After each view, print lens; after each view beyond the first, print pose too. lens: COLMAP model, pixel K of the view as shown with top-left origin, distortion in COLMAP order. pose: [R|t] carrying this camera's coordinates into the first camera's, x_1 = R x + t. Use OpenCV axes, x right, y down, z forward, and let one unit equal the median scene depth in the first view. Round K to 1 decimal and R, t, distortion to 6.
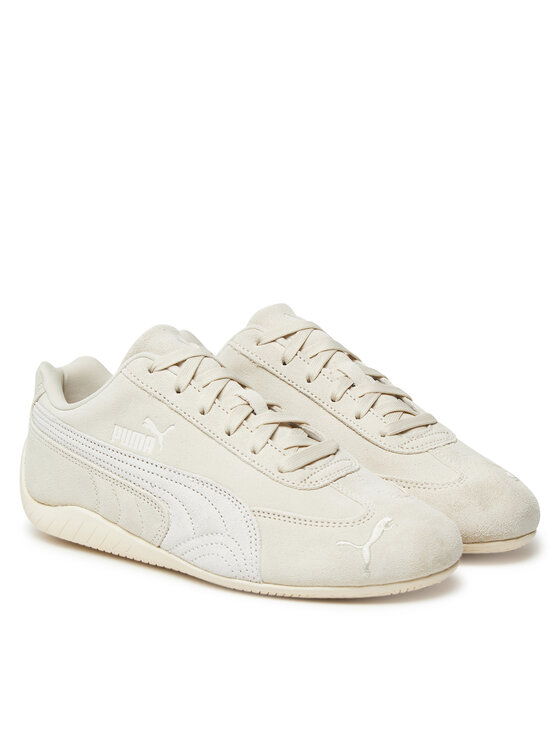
lens RADIAL K [[1888.1, 0, 280.3], [0, 1888.1, 372.9], [0, 0, 1]] dist [-0.139016, 0.000000]
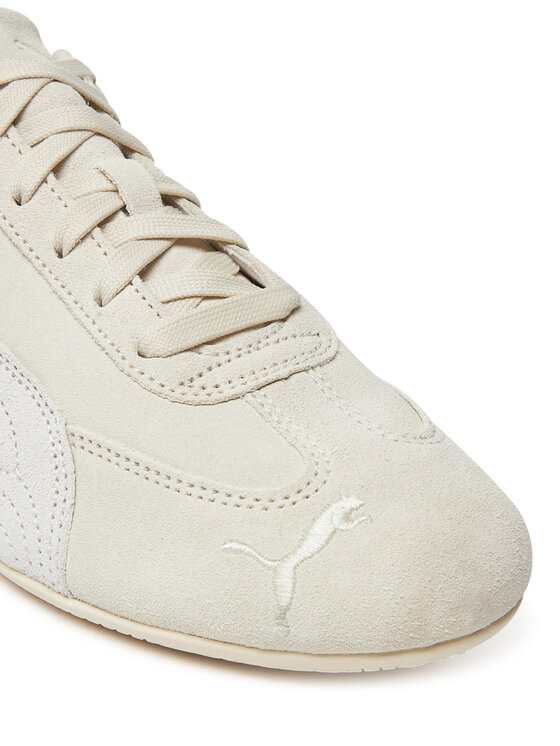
lens RADIAL K [[1561.5, 0, 279.0], [0, 1561.5, 372.0], [0, 0, 1]] dist [-0.073901, 0.000000]
pose [[0.977567, 0.118503, -0.174126, 0.096899], [-0.086026, 0.979253, 0.183474, -0.014018], [0.192255, -0.164379, 0.967480, 0.650109]]
